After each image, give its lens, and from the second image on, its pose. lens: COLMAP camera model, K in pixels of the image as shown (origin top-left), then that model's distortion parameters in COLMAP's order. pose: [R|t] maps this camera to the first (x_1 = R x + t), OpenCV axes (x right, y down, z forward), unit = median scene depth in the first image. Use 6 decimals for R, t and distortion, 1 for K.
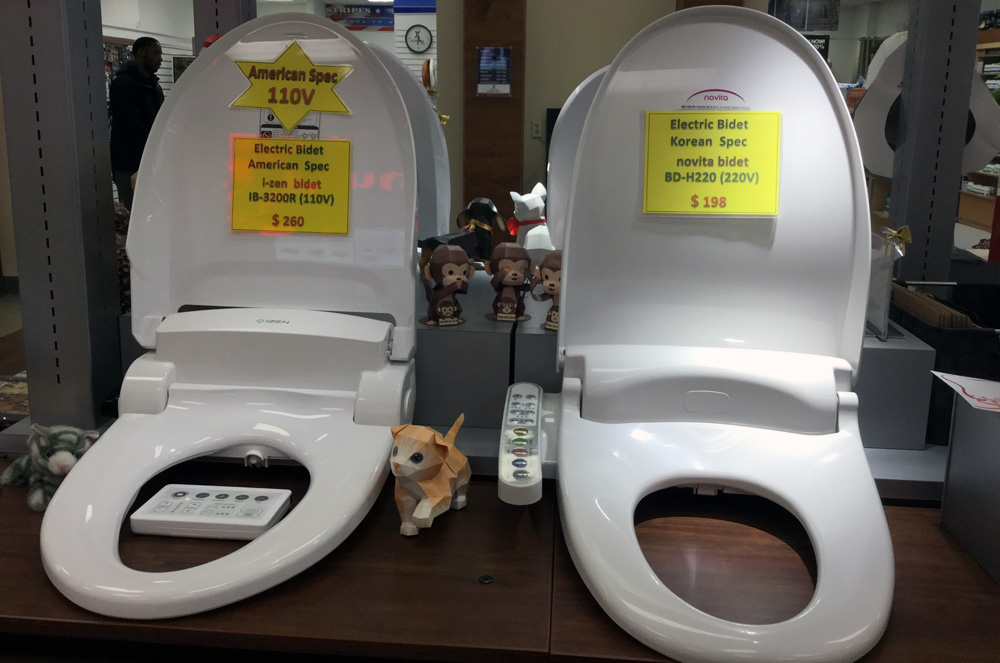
lens RADIAL K [[911.3, 0, 501.1], [0, 911.3, 292.8], [0, 0, 1]] dist [0.034900, 0.000000]
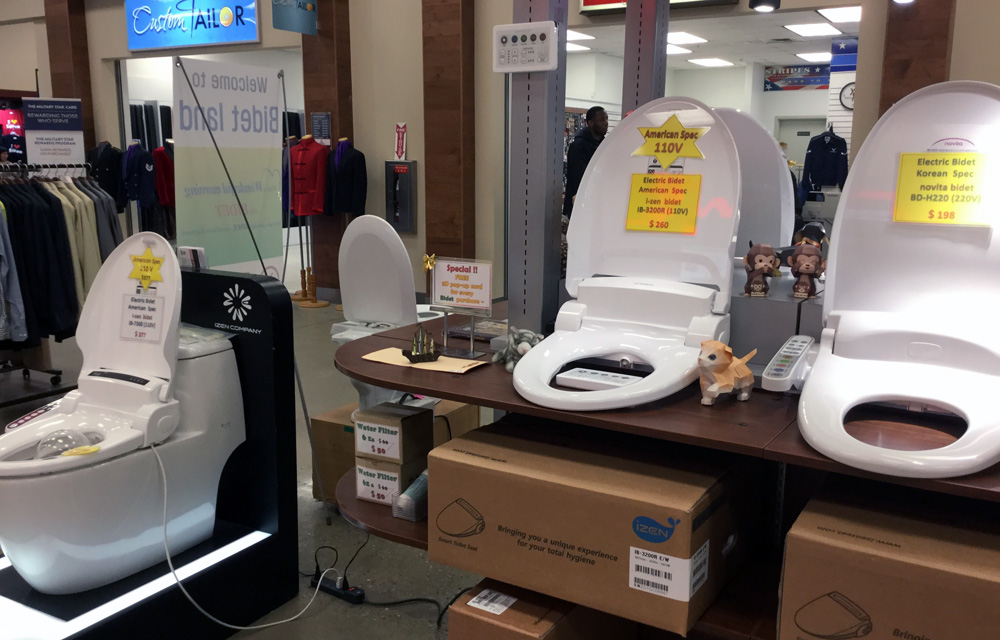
lens RADIAL K [[887.2, 0, 499.7], [0, 887.2, 326.5], [0, 0, 1]] dist [0.051035, -0.073652]
pose [[0.892760, 0.075121, -0.444225, 0.234953], [-0.085006, 0.996378, -0.002344, 0.133051], [0.442440, 0.039854, 0.895912, -0.546431]]
